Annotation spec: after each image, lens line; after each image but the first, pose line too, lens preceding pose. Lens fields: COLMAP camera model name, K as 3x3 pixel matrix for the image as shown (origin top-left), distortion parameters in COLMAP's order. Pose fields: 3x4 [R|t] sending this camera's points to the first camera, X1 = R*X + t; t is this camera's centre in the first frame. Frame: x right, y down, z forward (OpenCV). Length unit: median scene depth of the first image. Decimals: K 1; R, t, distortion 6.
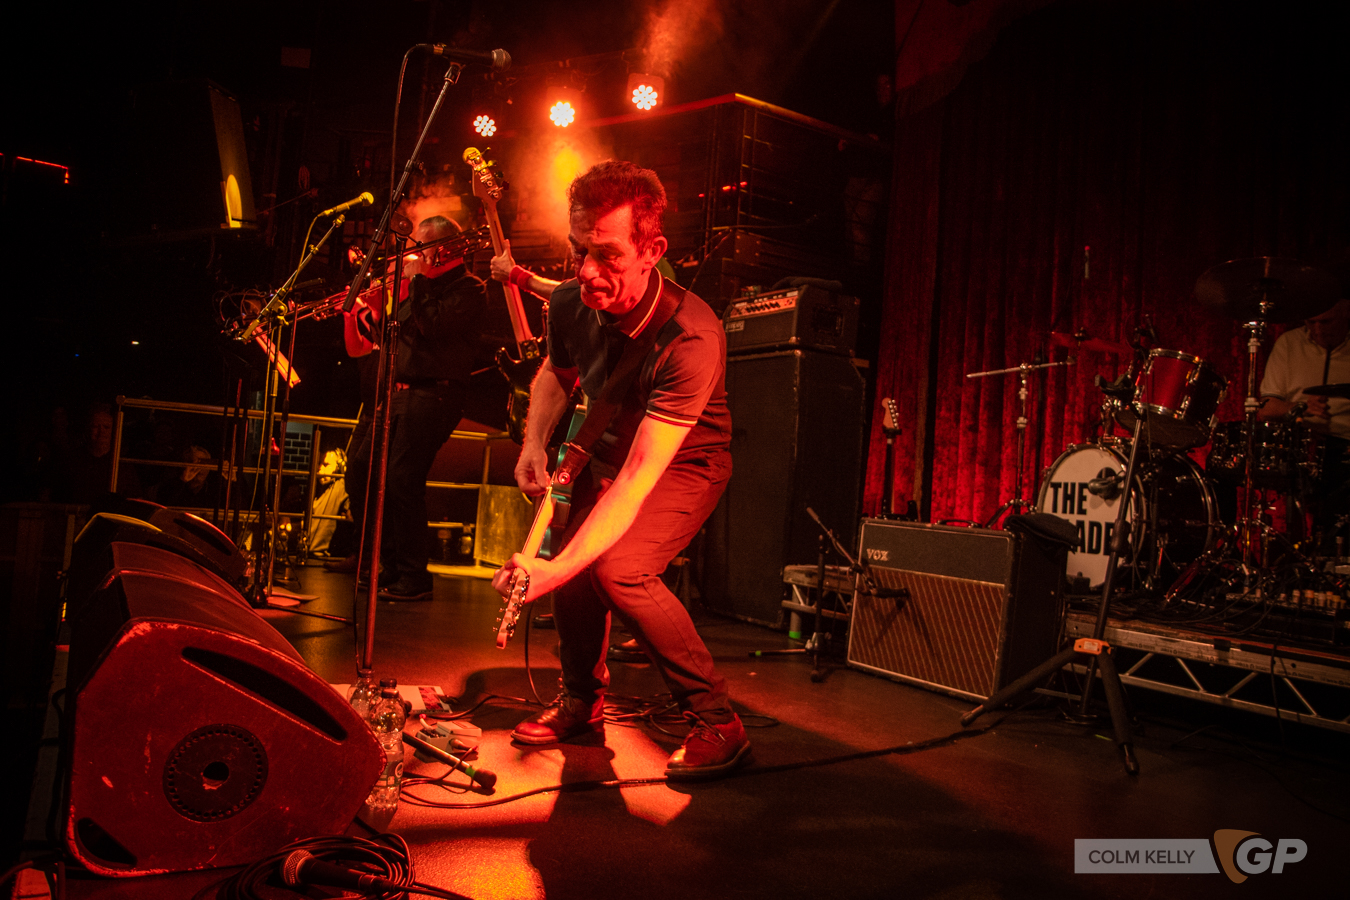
lens RADIAL K [[1030.2, 0, 679.8], [0, 1030.2, 446.8], [0, 0, 1]] dist [-0.053150, 0.016168]
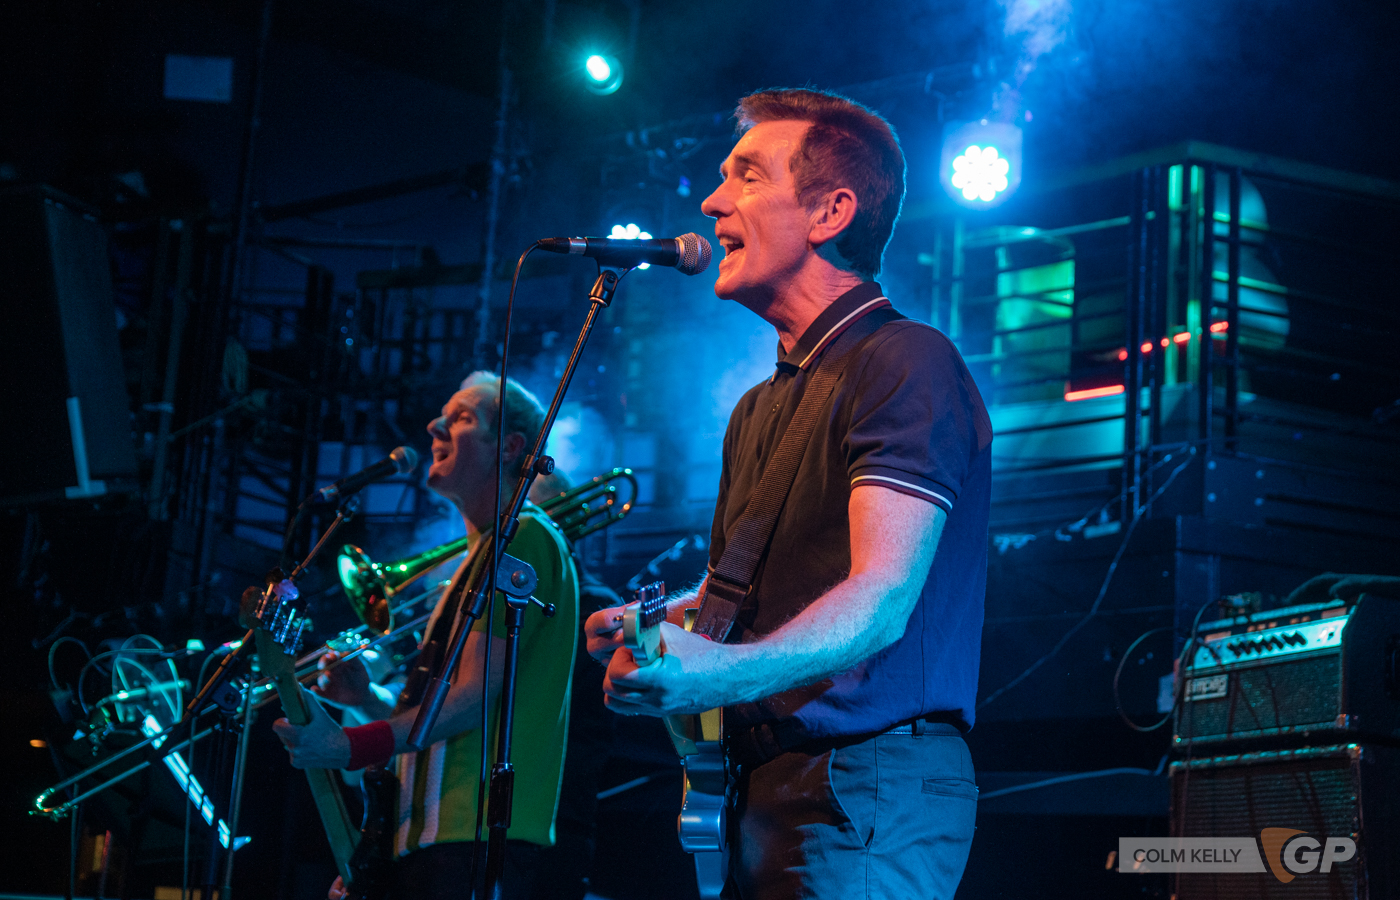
lens RADIAL K [[2544.7, 0, 709.0], [0, 2544.7, 447.3], [0, 0, 1]] dist [0.161427, 0.000000]
pose [[0.988024, -0.045865, -0.147325, 0.009830], [0.016772, 0.981067, -0.192940, -0.010058], [0.153385, 0.188158, 0.970087, -0.109316]]
